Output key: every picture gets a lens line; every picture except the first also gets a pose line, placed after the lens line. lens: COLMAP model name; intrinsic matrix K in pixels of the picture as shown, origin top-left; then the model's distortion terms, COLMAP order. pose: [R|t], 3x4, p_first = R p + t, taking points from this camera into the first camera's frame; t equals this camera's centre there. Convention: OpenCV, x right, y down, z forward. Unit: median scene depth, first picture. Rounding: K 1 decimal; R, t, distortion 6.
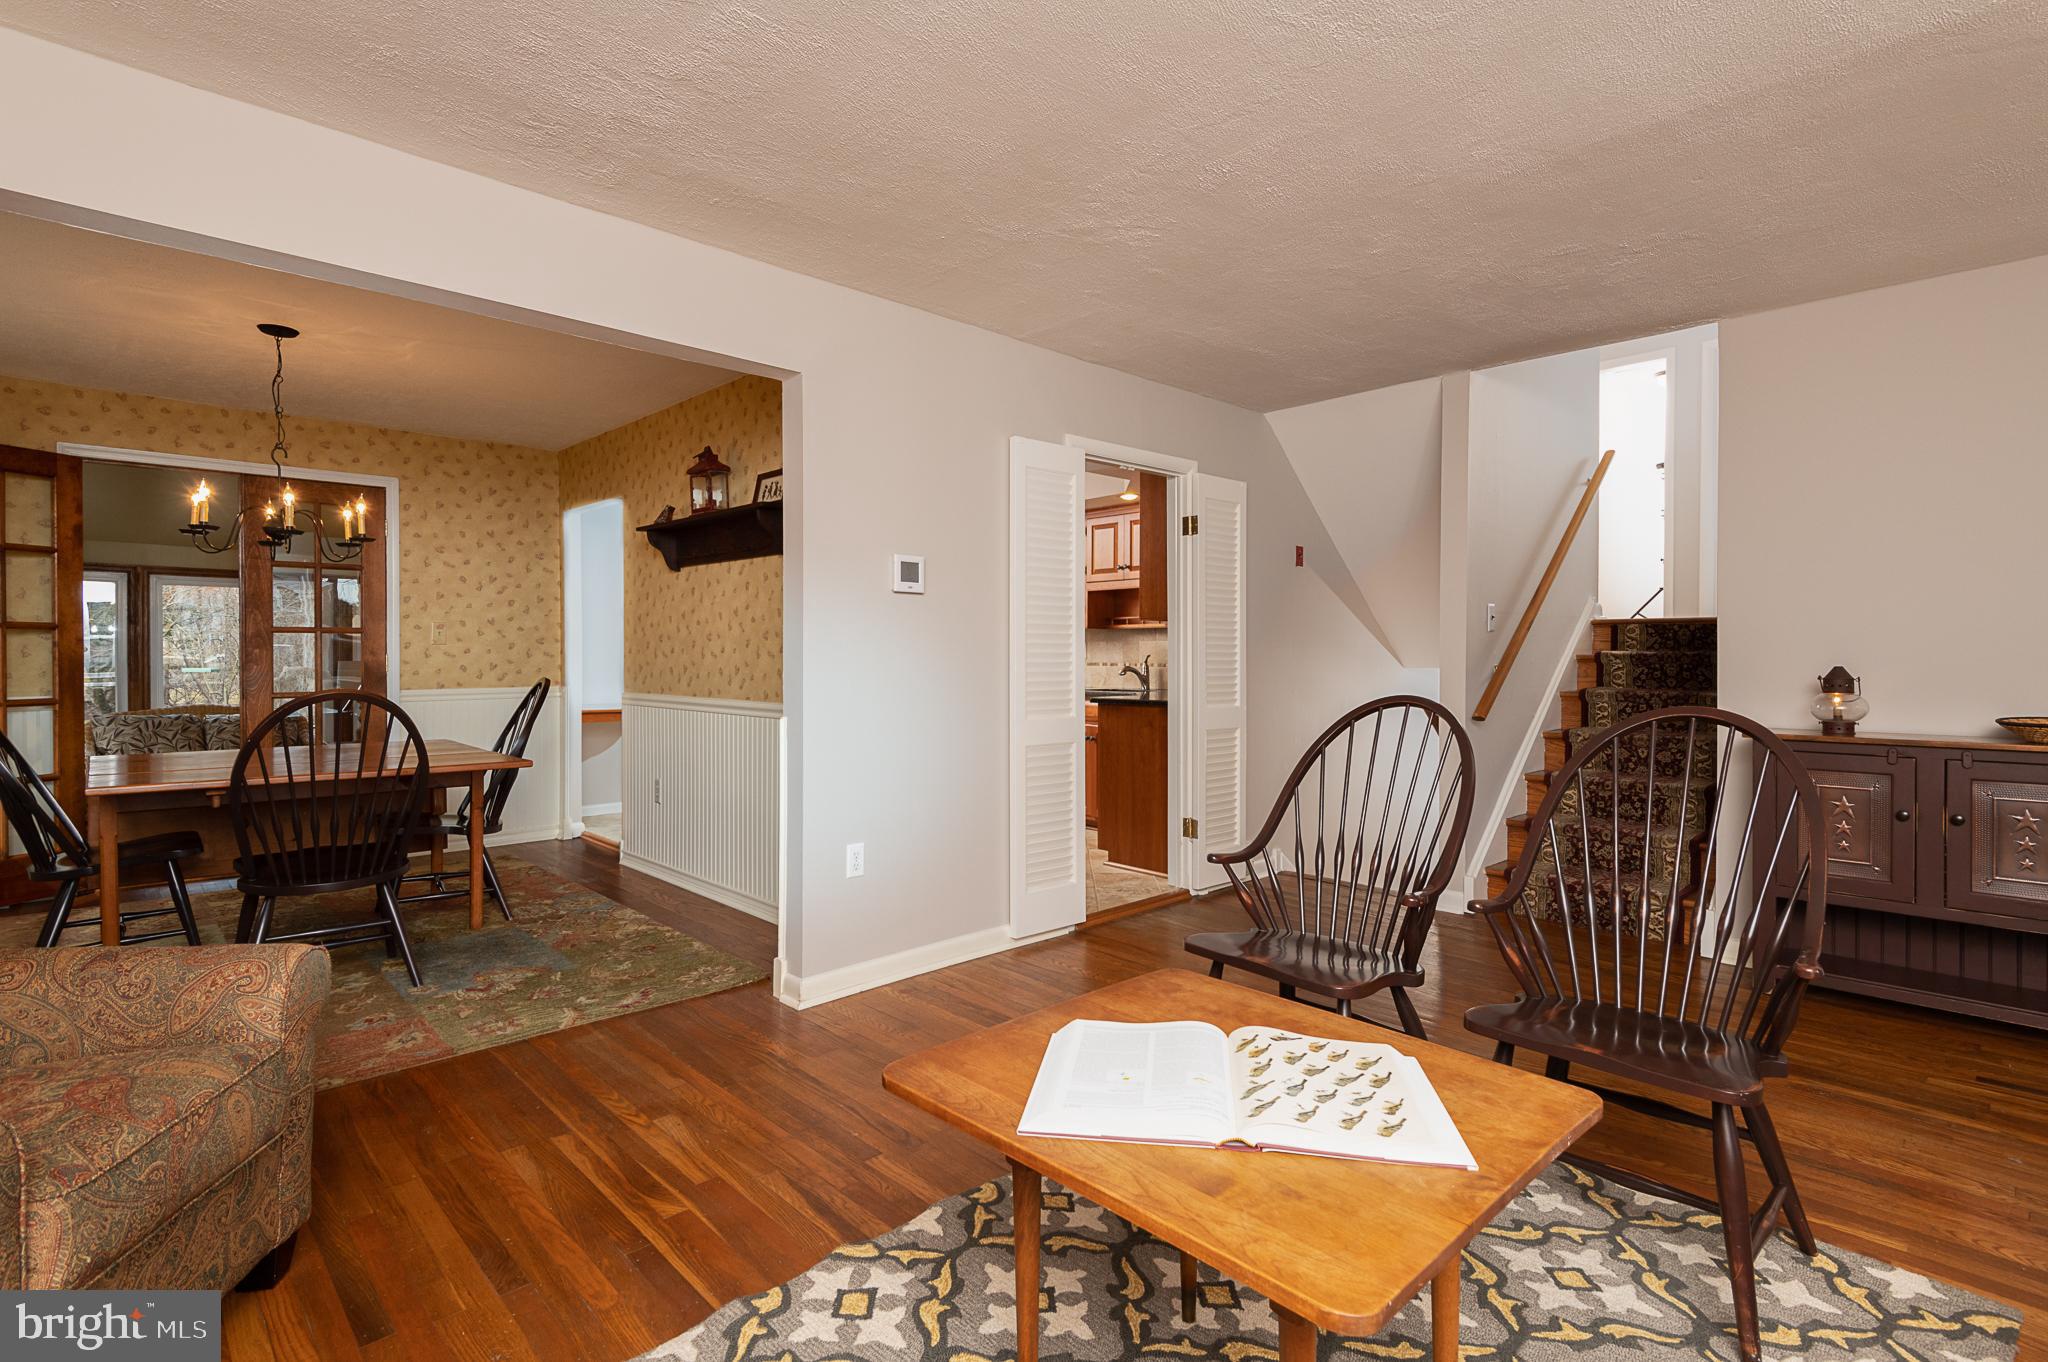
lens RADIAL K [[982.6, 0, 1039.8], [0, 982.6, 662.9], [0, 0, 1]] dist [0.001405, -0.001650]
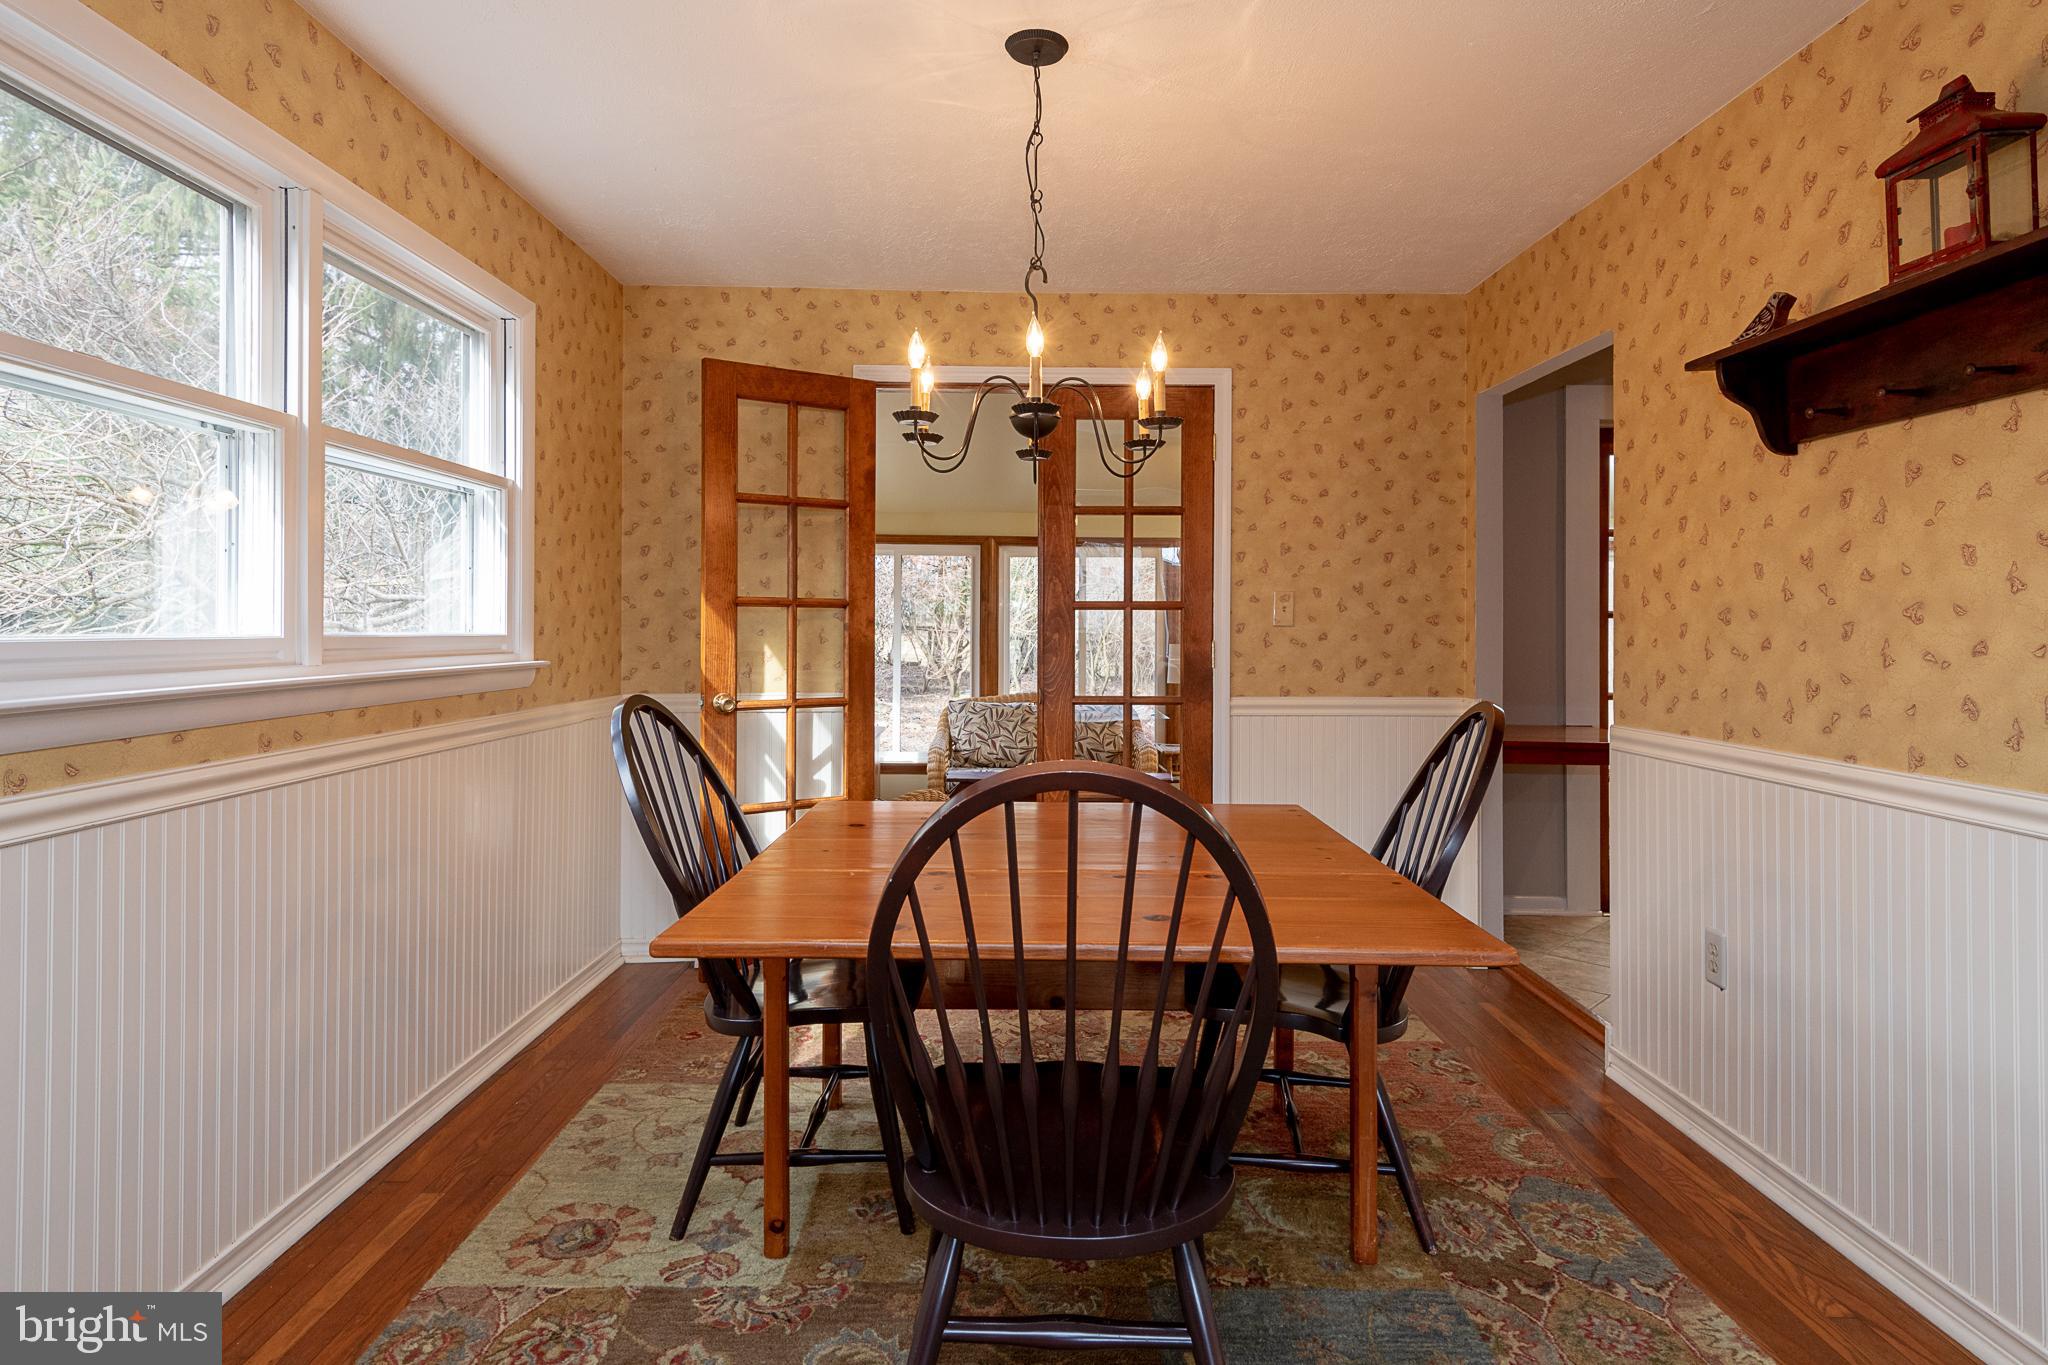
lens RADIAL K [[1104.0, 0, 1038.0], [0, 1104.0, 625.7], [0, 0, 1]] dist [0.022629, -0.009936]
pose [[0.726793, 0.001866, -0.686854, -0.244505], [-0.010051, 0.999918, -0.007919, -0.012092], [0.686783, 0.012659, 0.726752, 0.385709]]
